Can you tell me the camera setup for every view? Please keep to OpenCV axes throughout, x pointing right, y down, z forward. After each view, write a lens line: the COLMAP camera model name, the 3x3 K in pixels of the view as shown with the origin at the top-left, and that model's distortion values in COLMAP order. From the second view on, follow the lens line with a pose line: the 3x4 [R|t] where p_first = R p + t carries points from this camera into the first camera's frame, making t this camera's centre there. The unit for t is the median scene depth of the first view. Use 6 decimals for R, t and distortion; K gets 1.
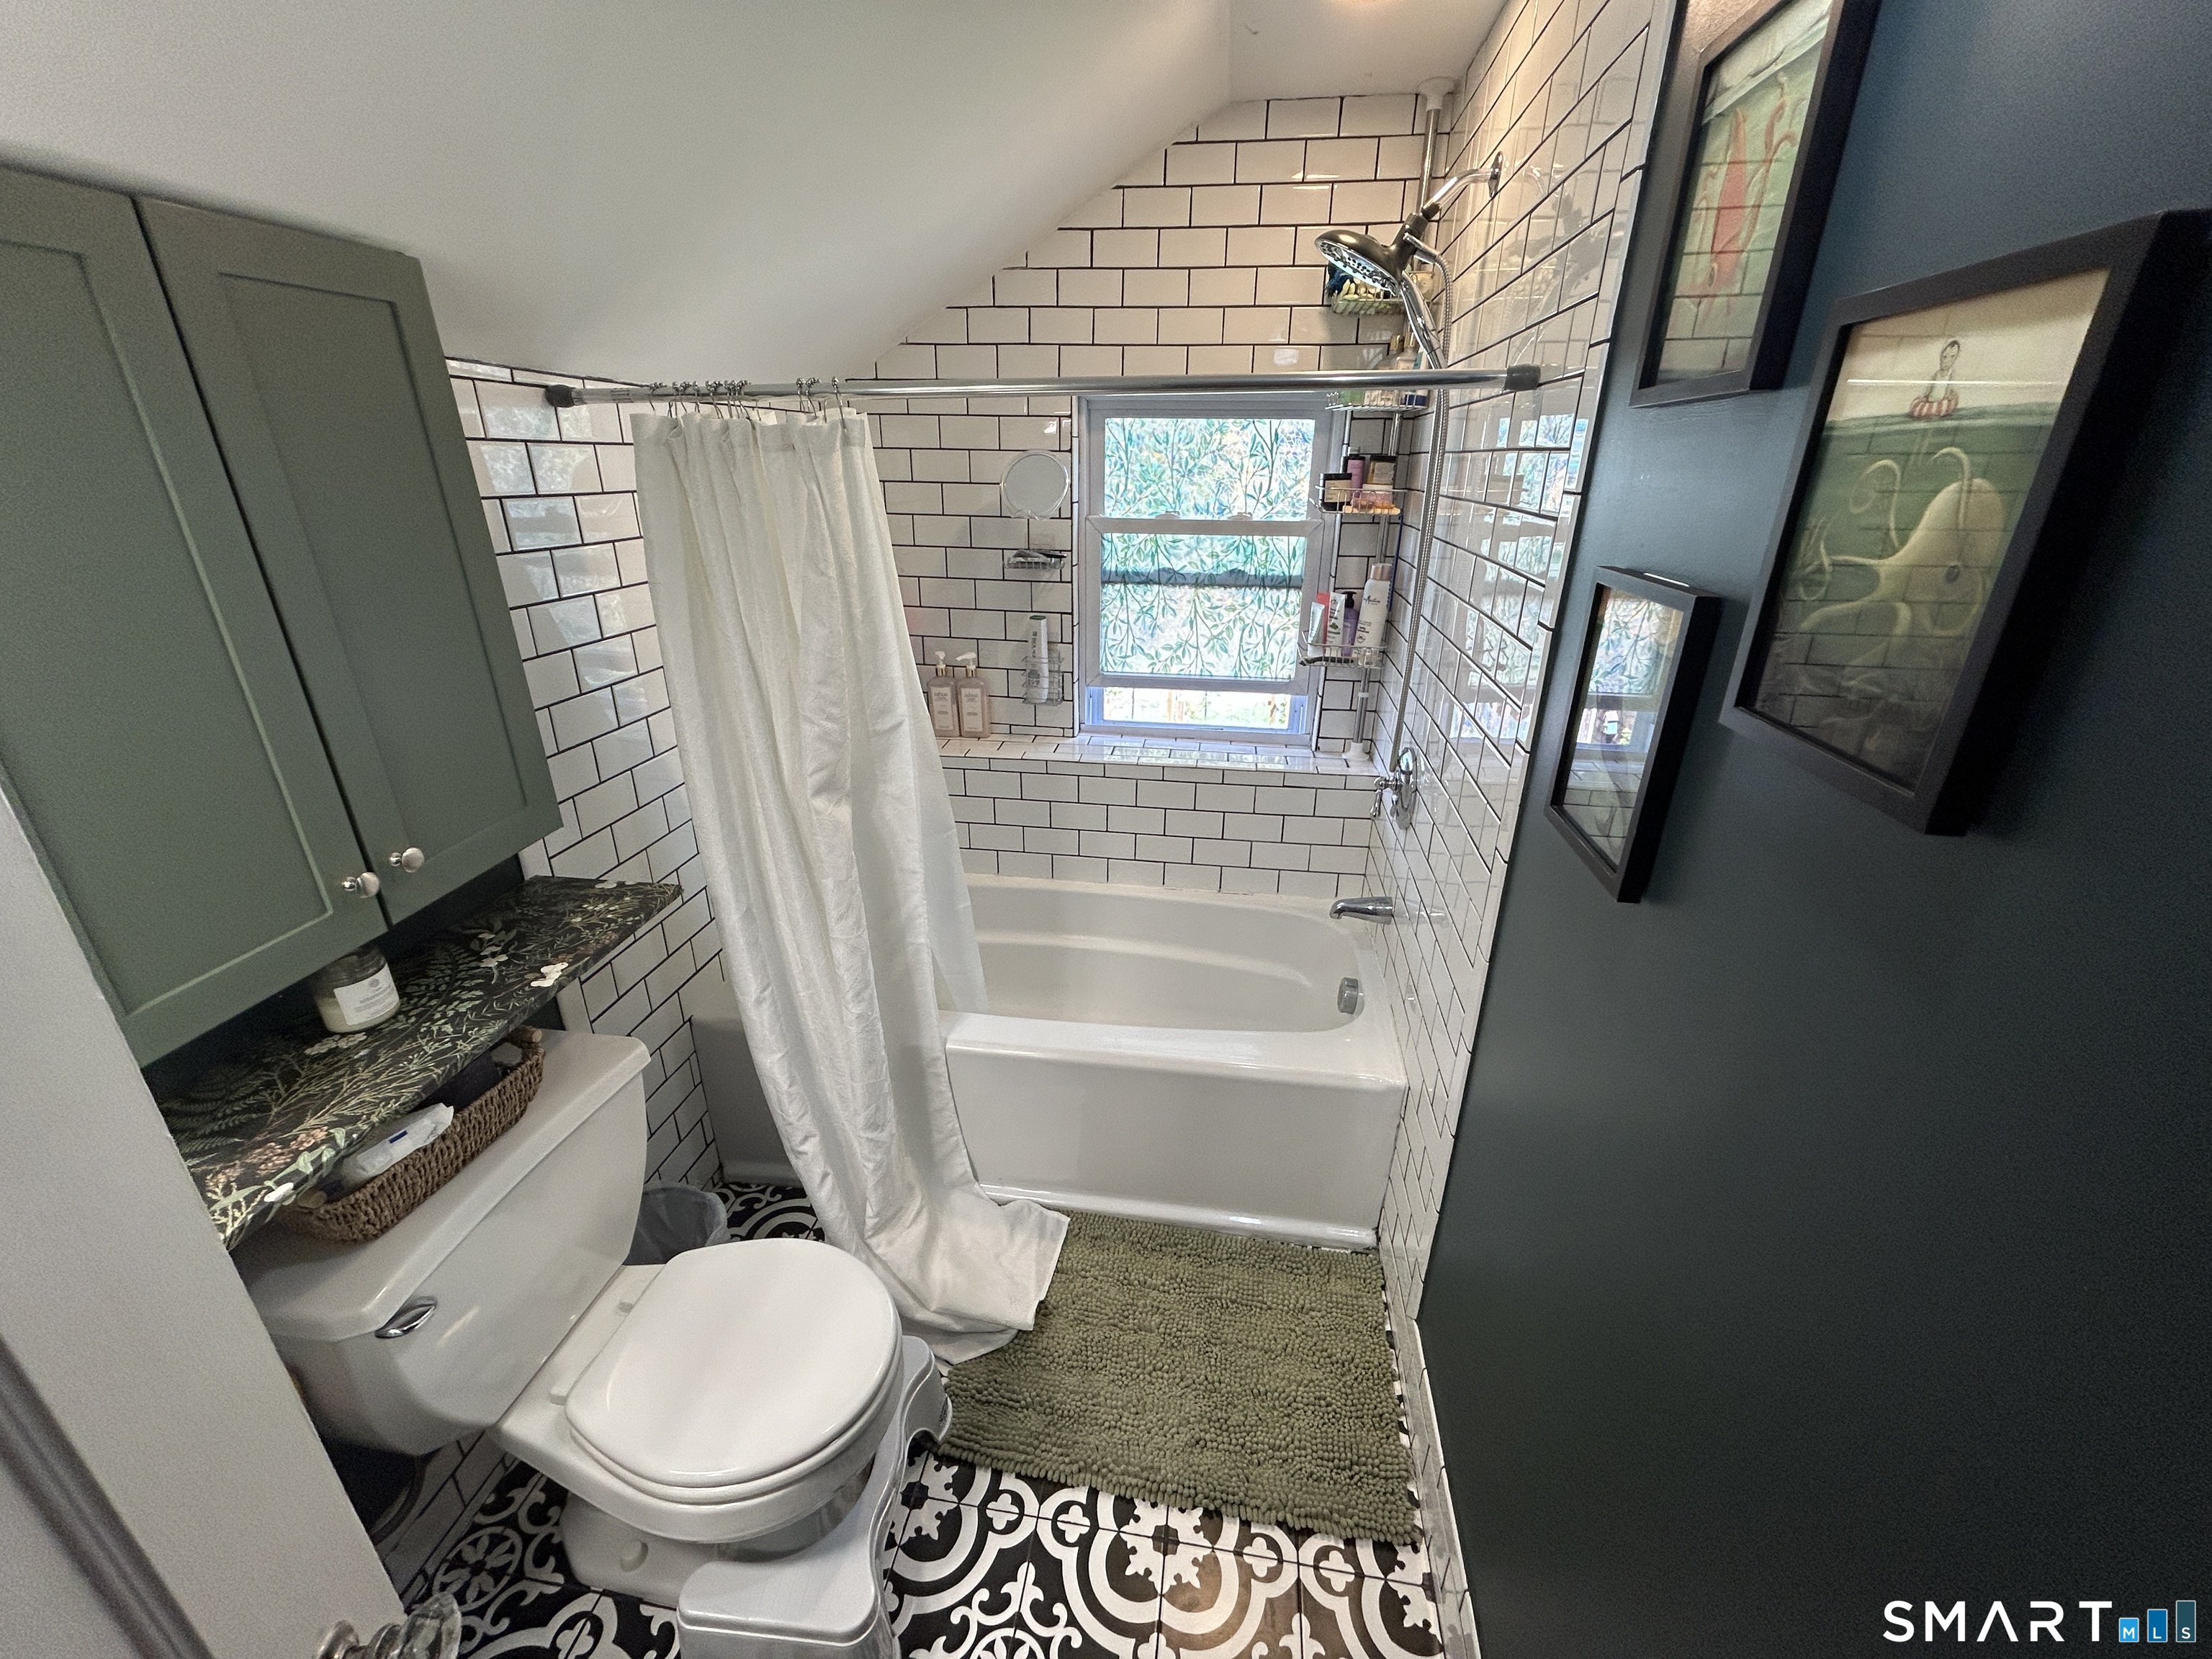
lens RADIAL K [[893.8, 0, 1106.4], [0, 893.8, 829.6], [0, 0, 1]] dist [-0.003076, 0.001678]
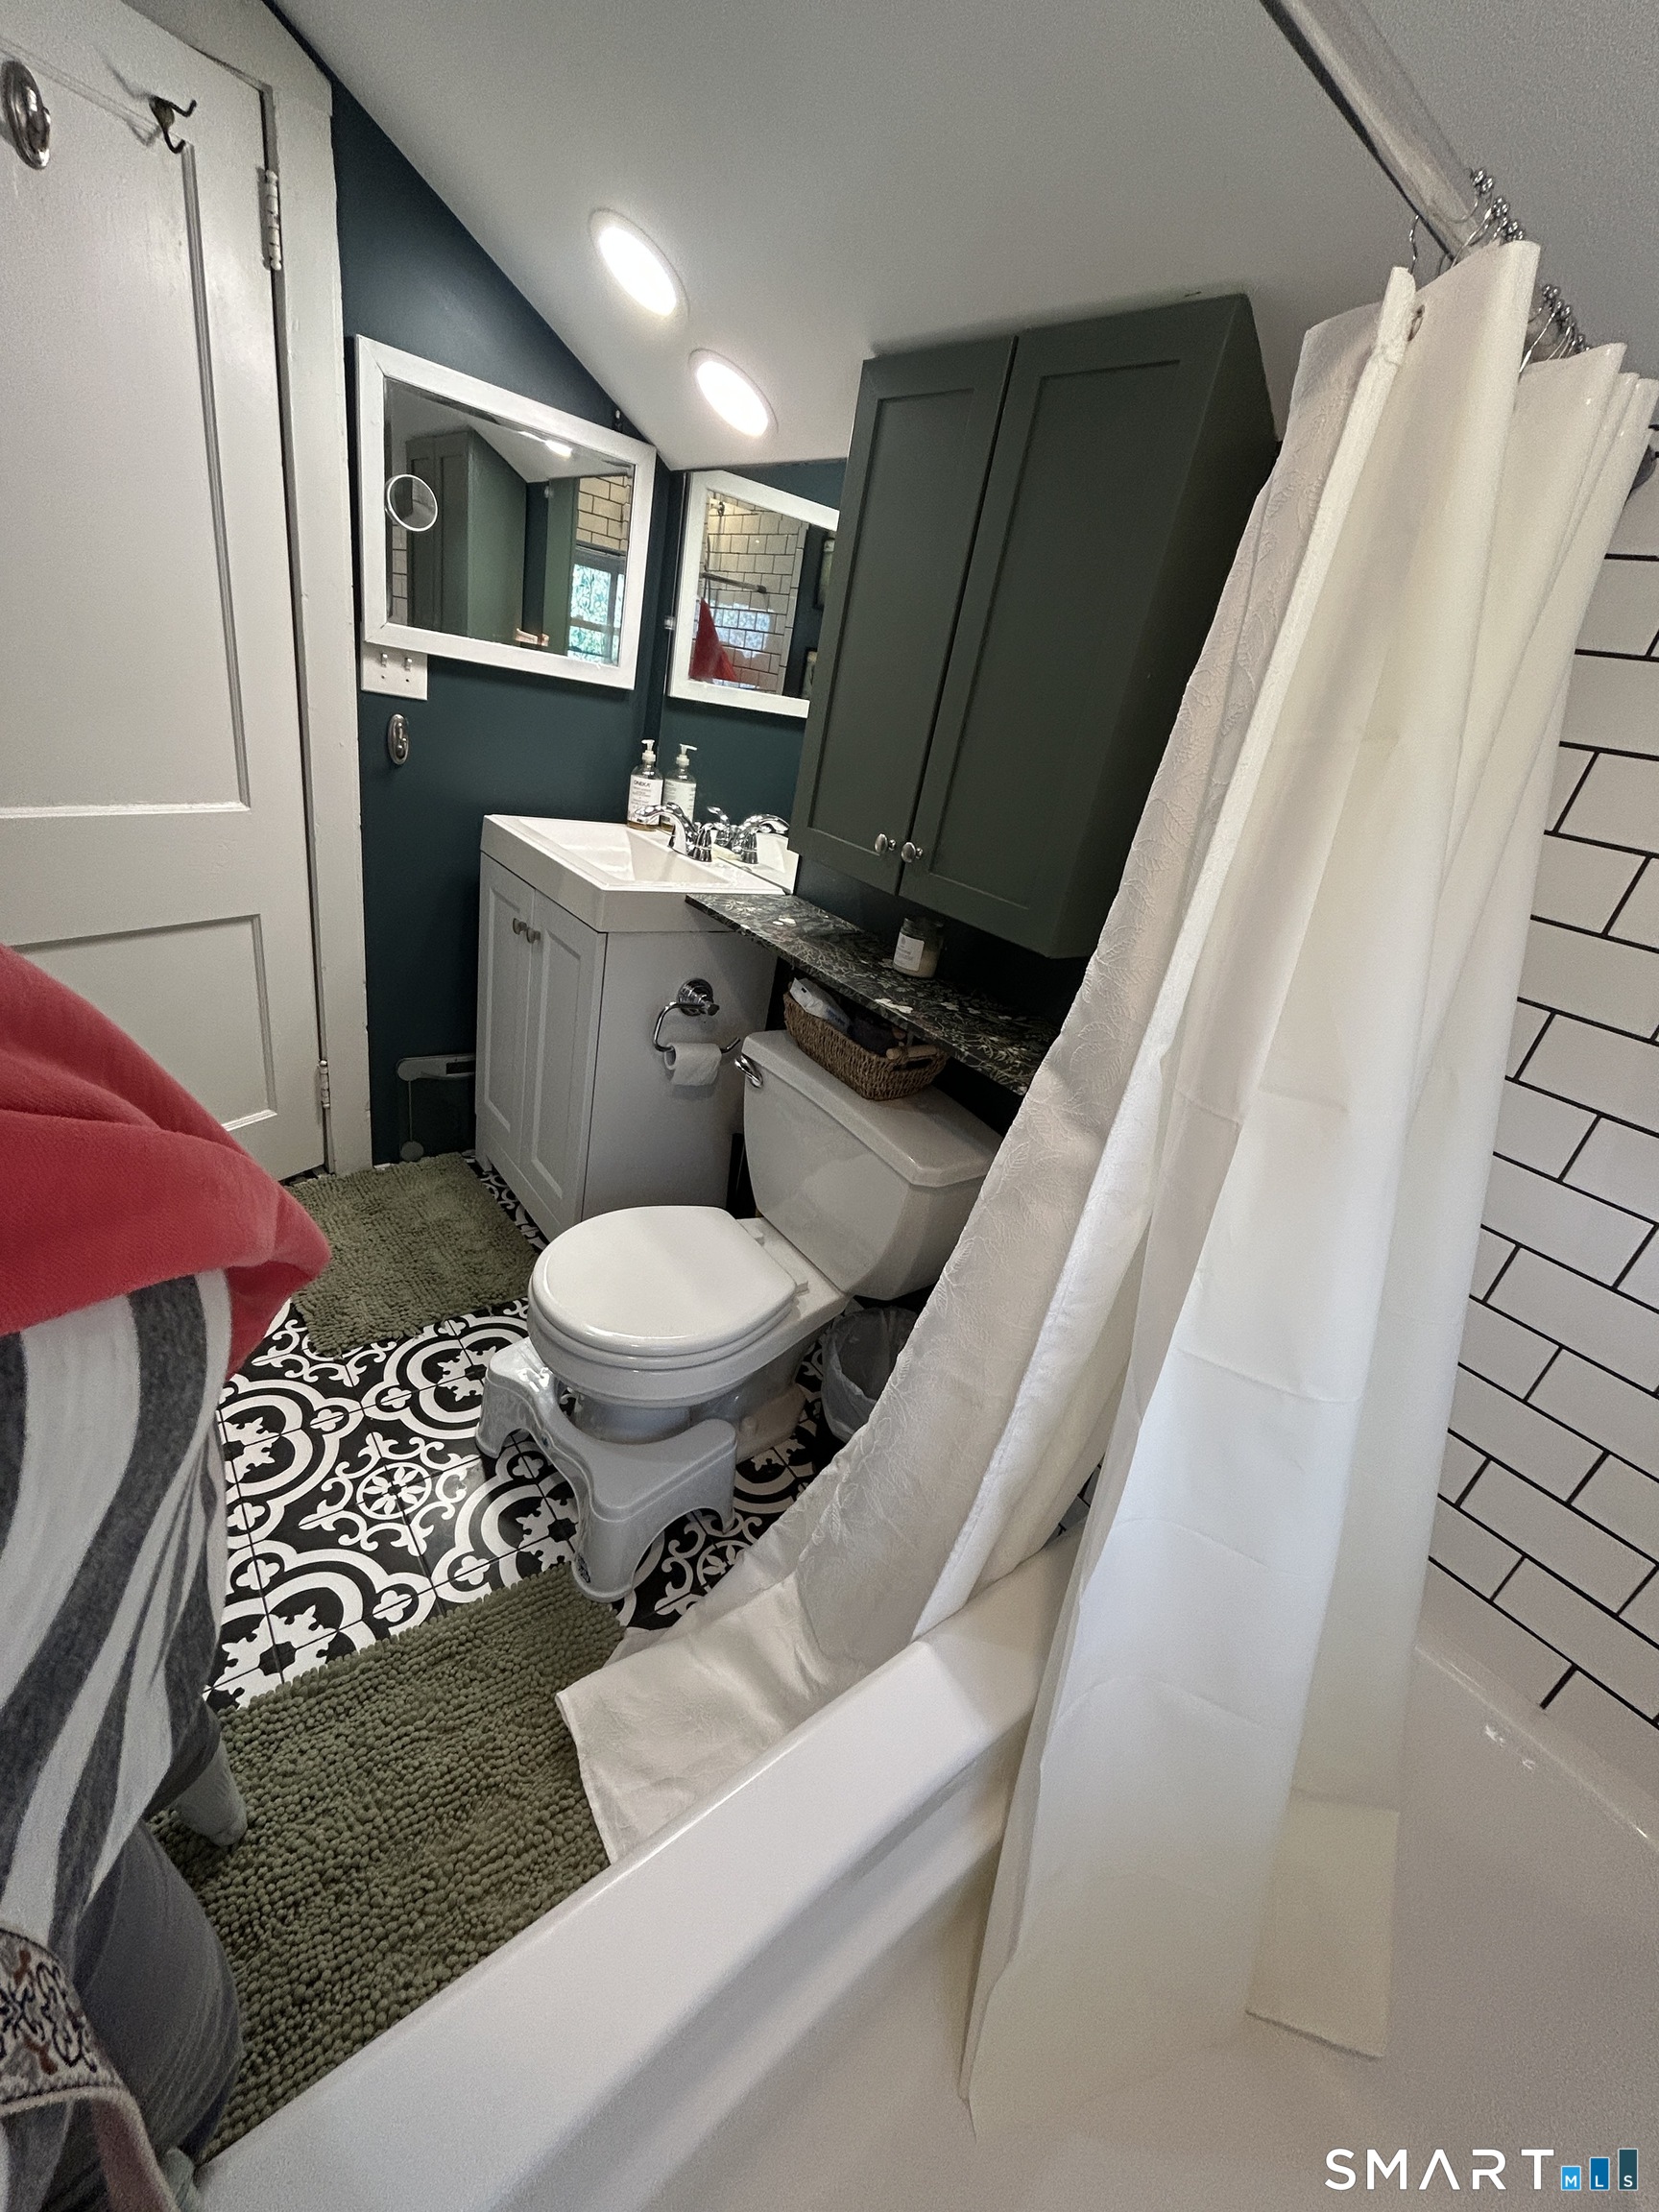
lens RADIAL K [[893.8, 0, 828.0], [0, 893.8, 1105.1], [0, 0, 1]] dist [-0.003076, 0.001678]
pose [[-0.676954, 0.190094, -0.711054, 0.227629], [-0.451214, 0.656064, 0.604968, -0.349215], [0.581497, 0.730373, -0.358352, 1.266916]]
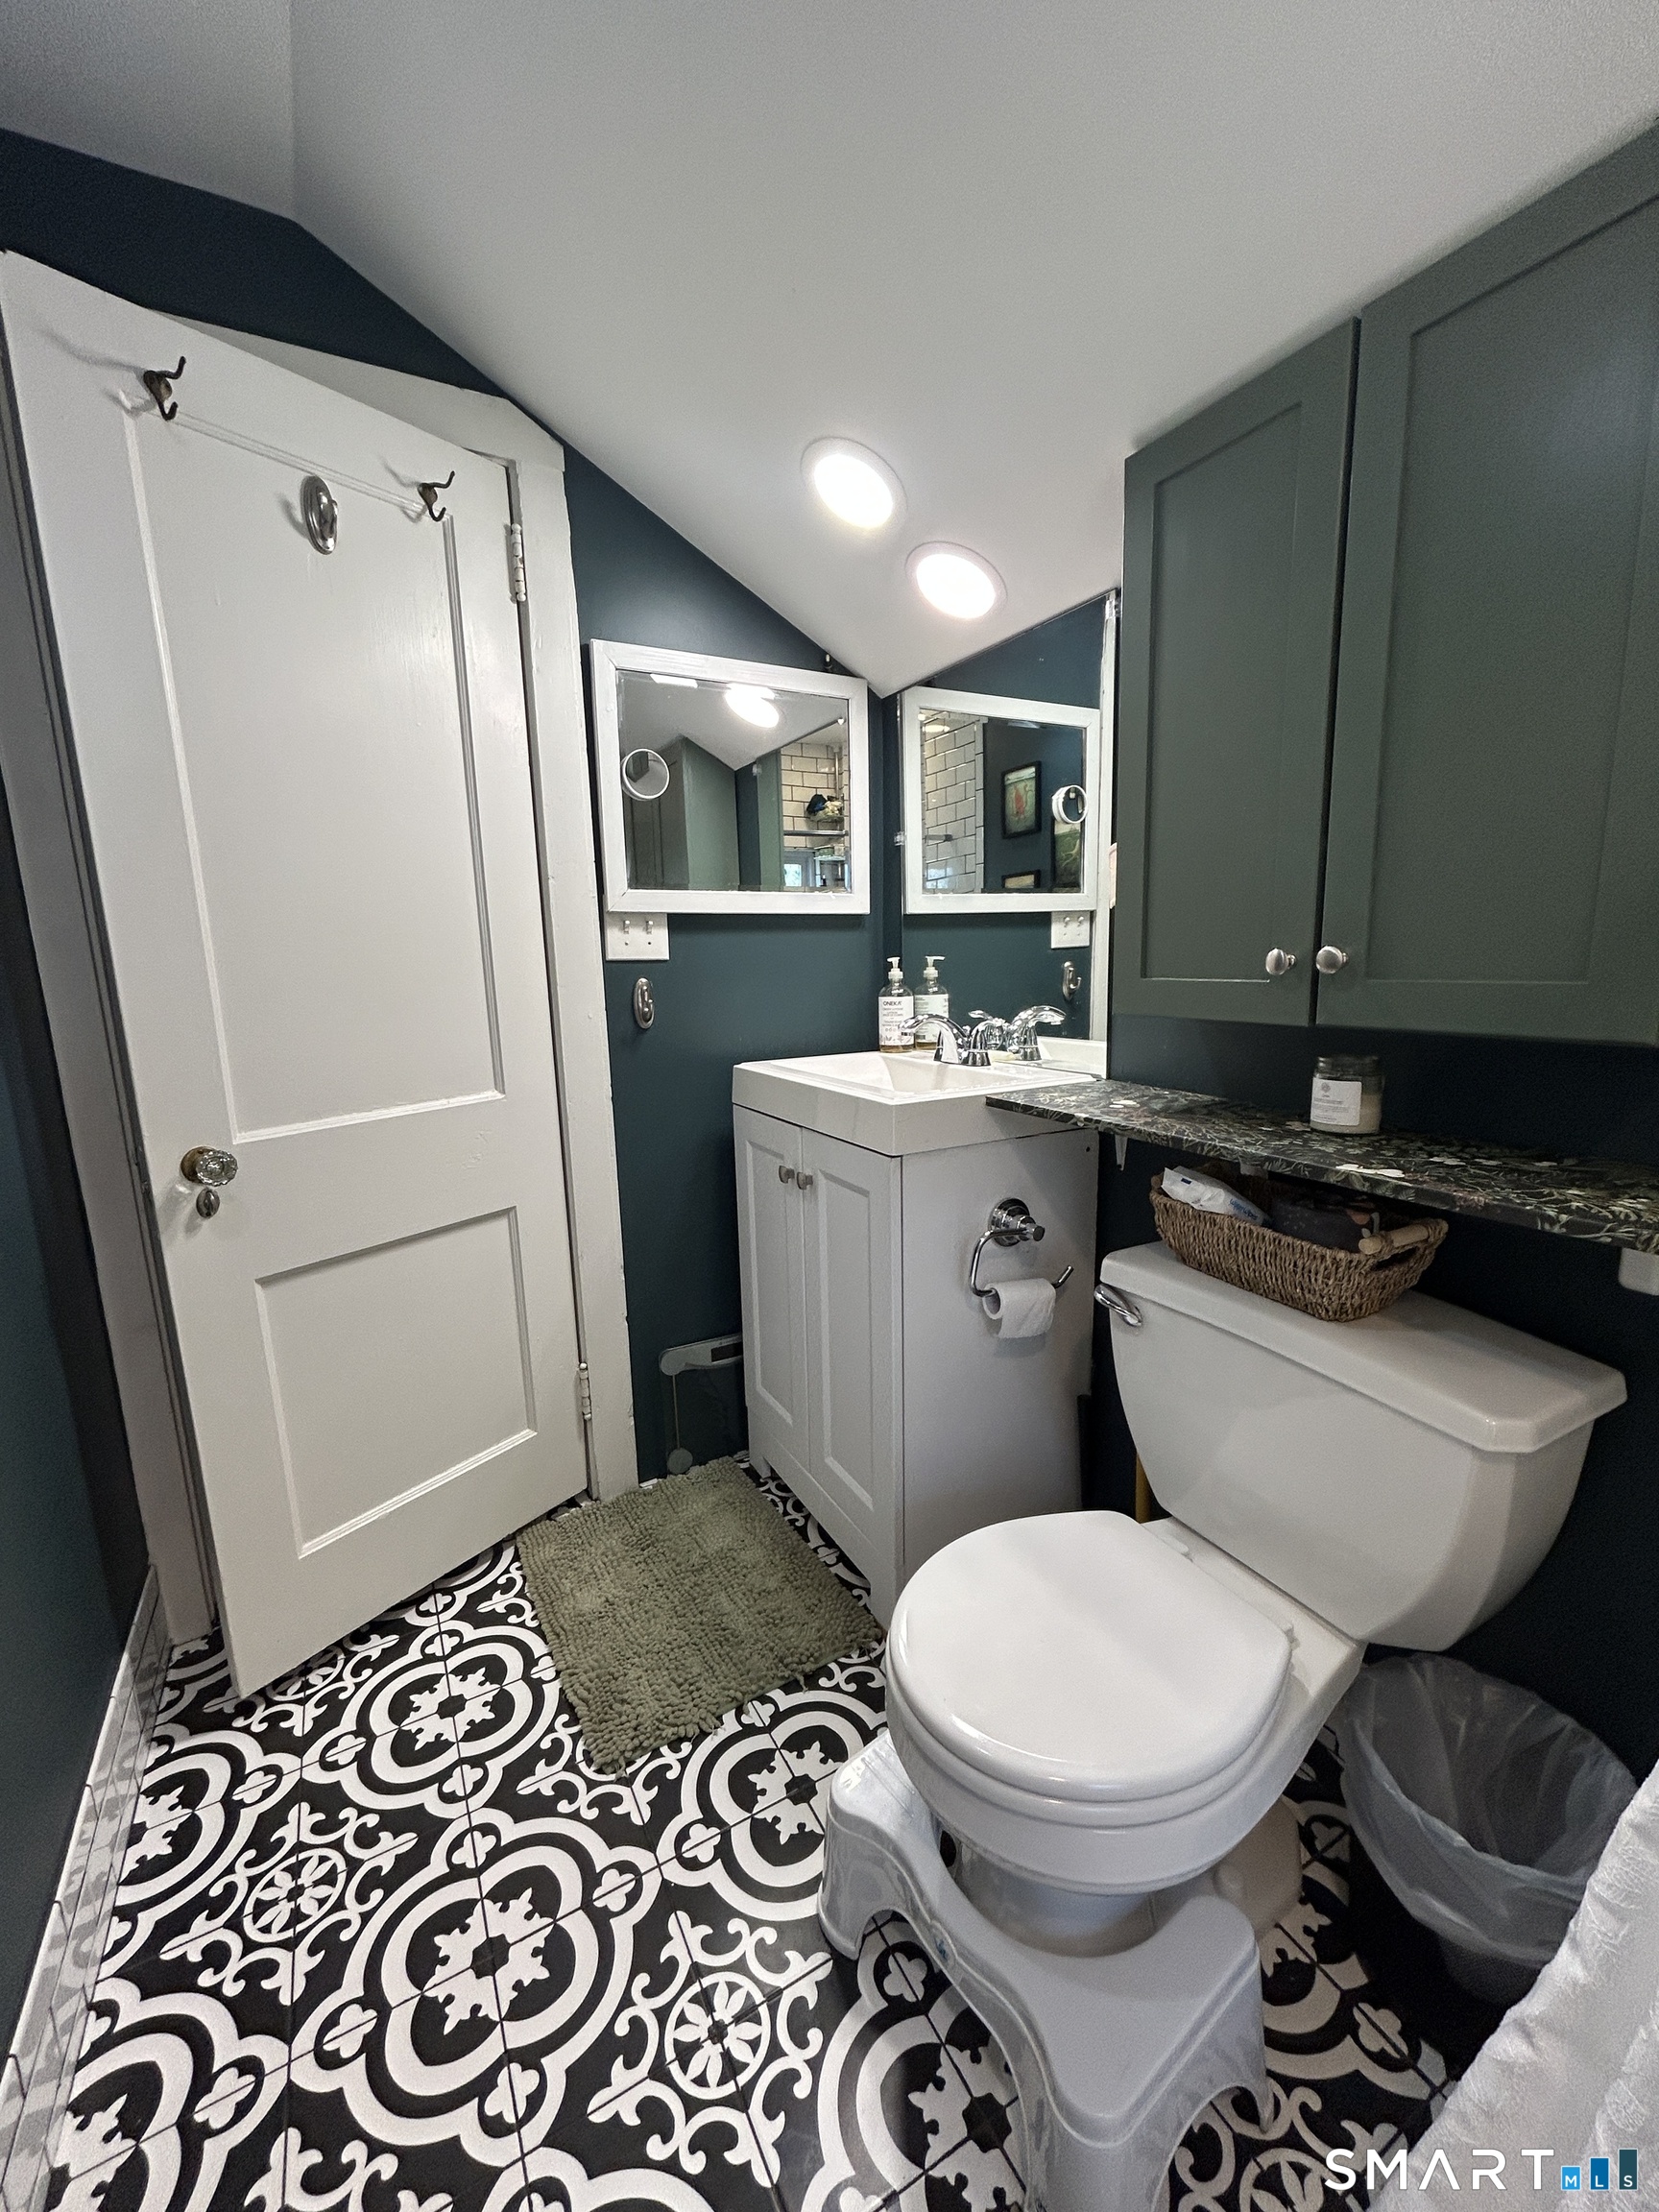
lens RADIAL K [[893.8, 0, 830.8], [0, 893.8, 1106.5], [0, 0, 1]] dist [-0.003076, 0.001678]
pose [[-0.799650, 0.120486, -0.588254, 0.155839], [-0.213776, 0.858350, 0.466406, -0.119435], [0.561124, 0.498716, -0.660623, 1.063276]]
